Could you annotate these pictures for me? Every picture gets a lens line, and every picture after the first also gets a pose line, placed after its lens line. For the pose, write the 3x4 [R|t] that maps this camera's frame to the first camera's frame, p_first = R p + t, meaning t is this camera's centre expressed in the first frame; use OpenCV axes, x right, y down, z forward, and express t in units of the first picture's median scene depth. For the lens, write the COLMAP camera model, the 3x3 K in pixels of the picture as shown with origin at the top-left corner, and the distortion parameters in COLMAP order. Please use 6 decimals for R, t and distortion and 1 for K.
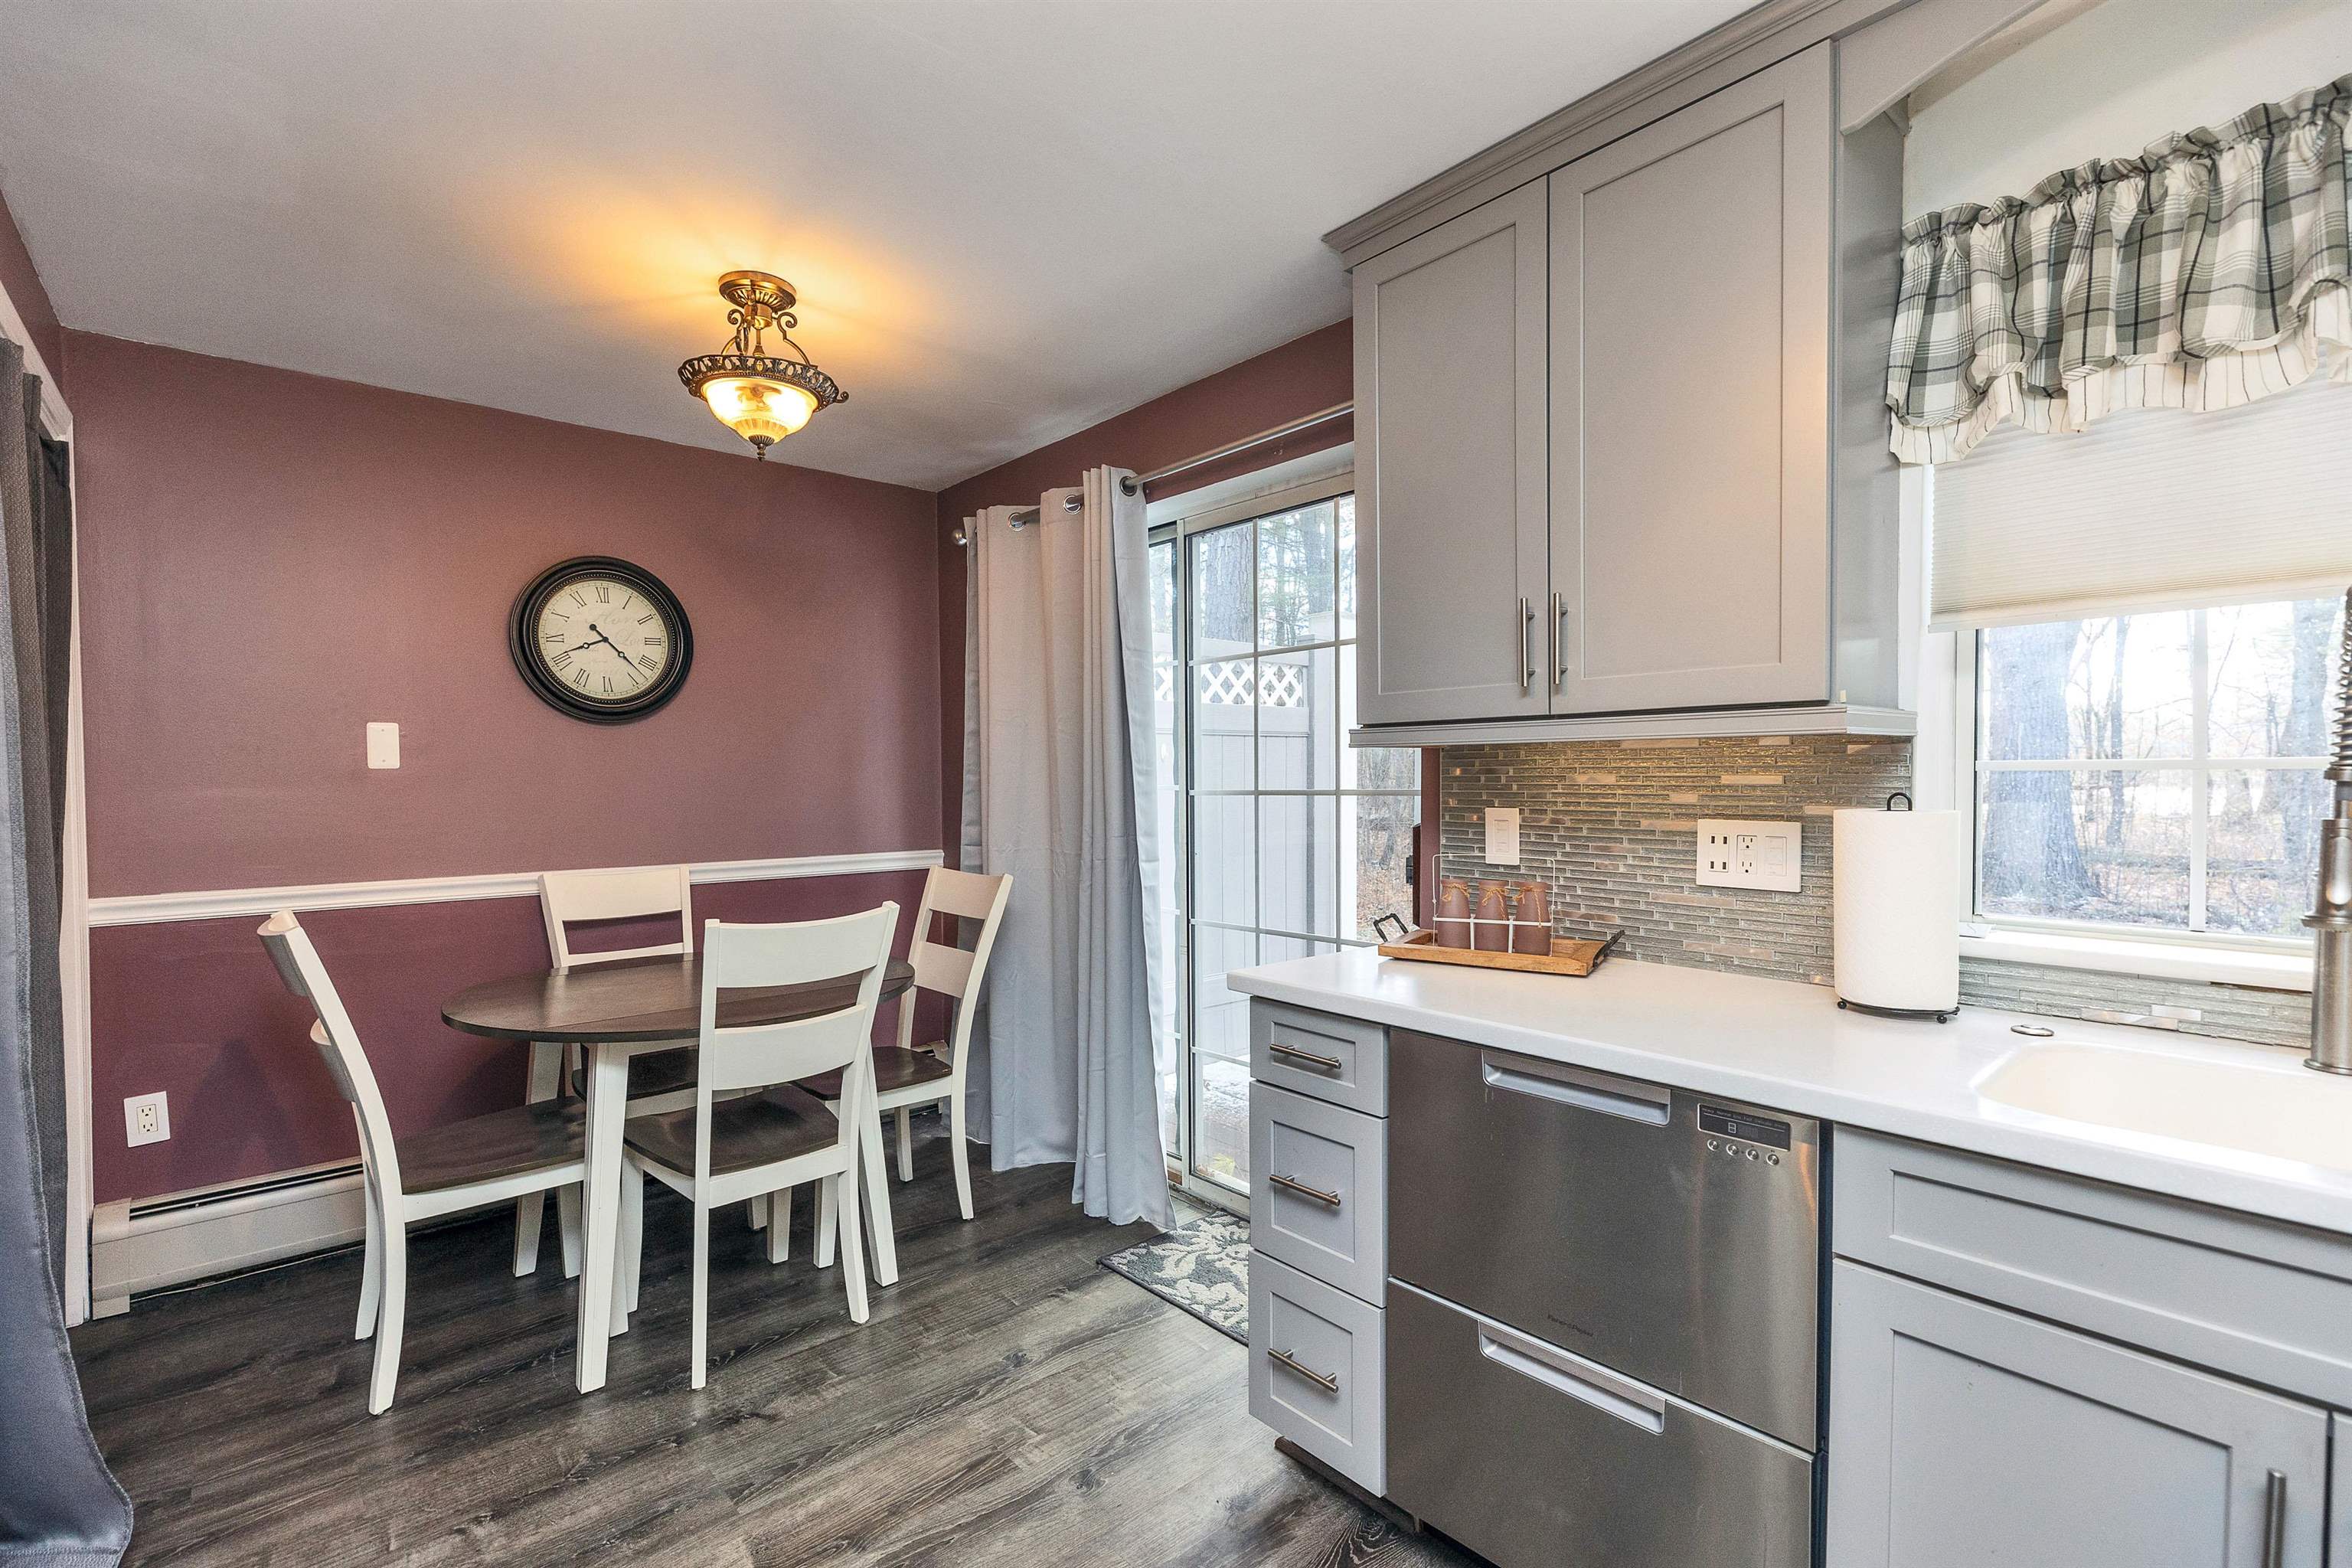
lens RADIAL K [[1047.4, 0, 1152.2], [0, 1047.4, 798.7], [0, 0, 1]] dist [0.003255, 0.000209]
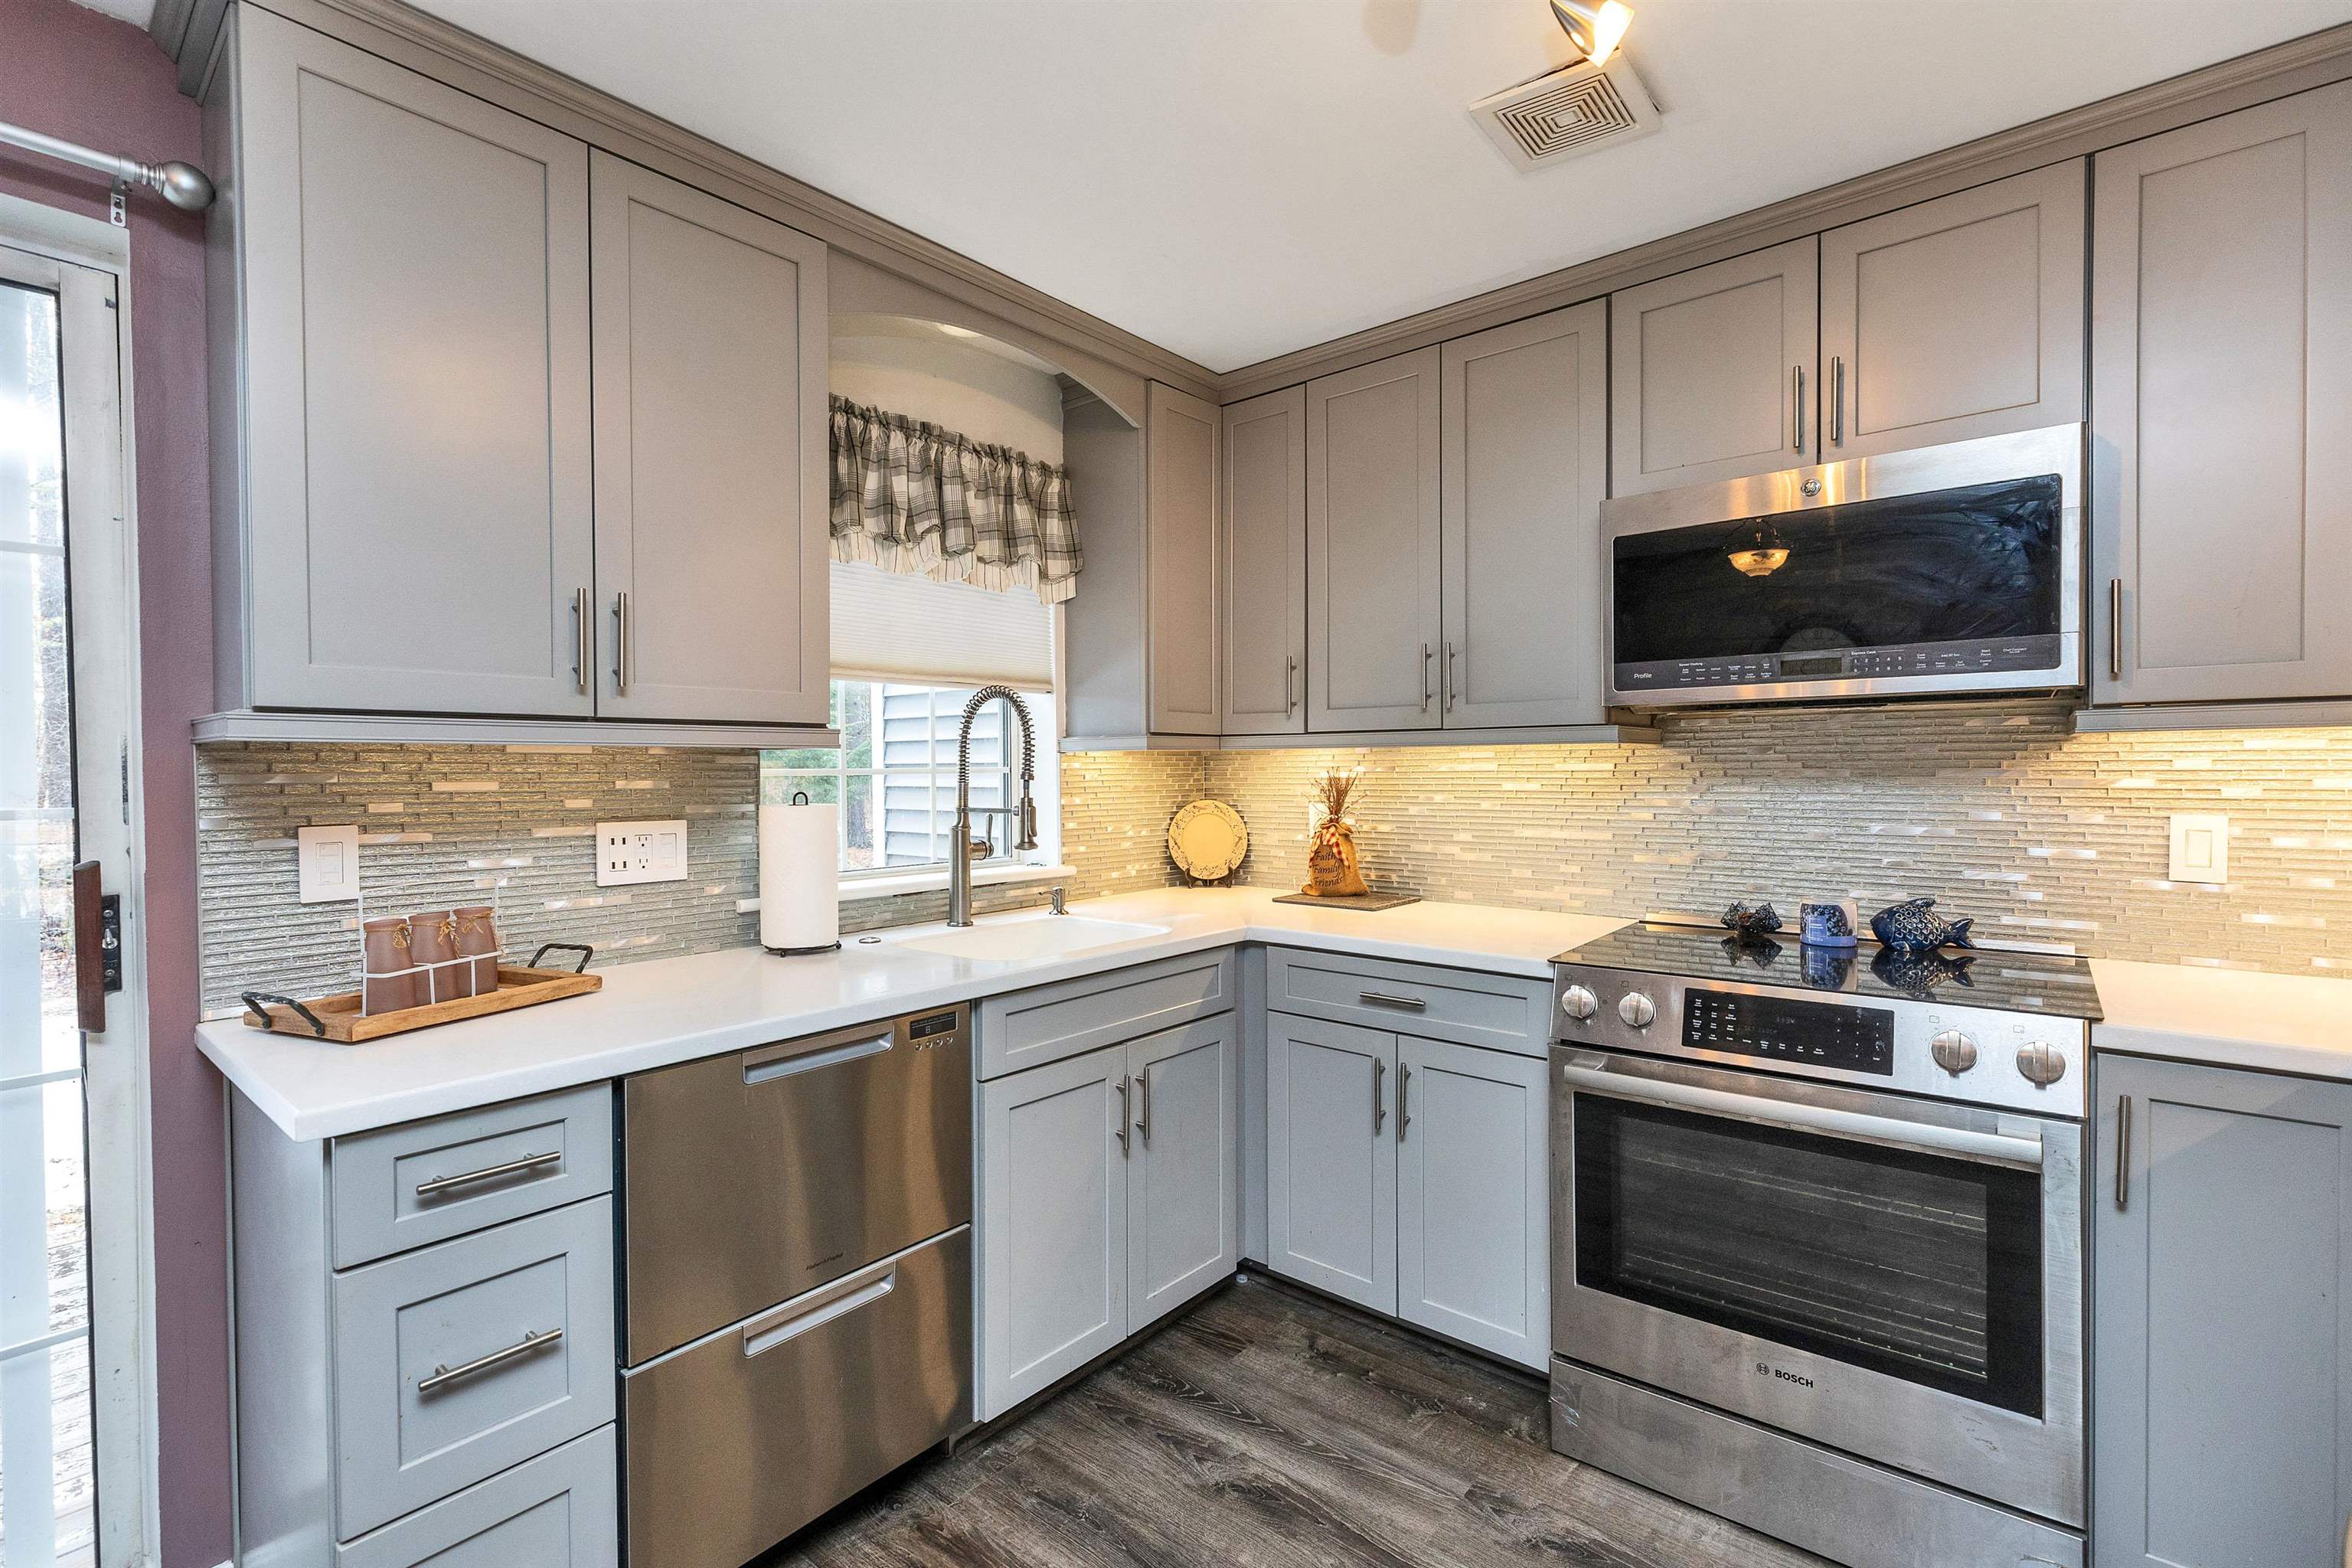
lens RADIAL K [[1046.7, 0, 1181.0], [0, 1046.7, 786.3], [0, 0, 1]] dist [0.001571, 0.000347]
pose [[-0.168144, -0.009382, 0.985718, -0.642062], [0.030085, 0.999440, 0.014644, -0.016049], [-0.985303, 0.032118, -0.167767, 0.647393]]
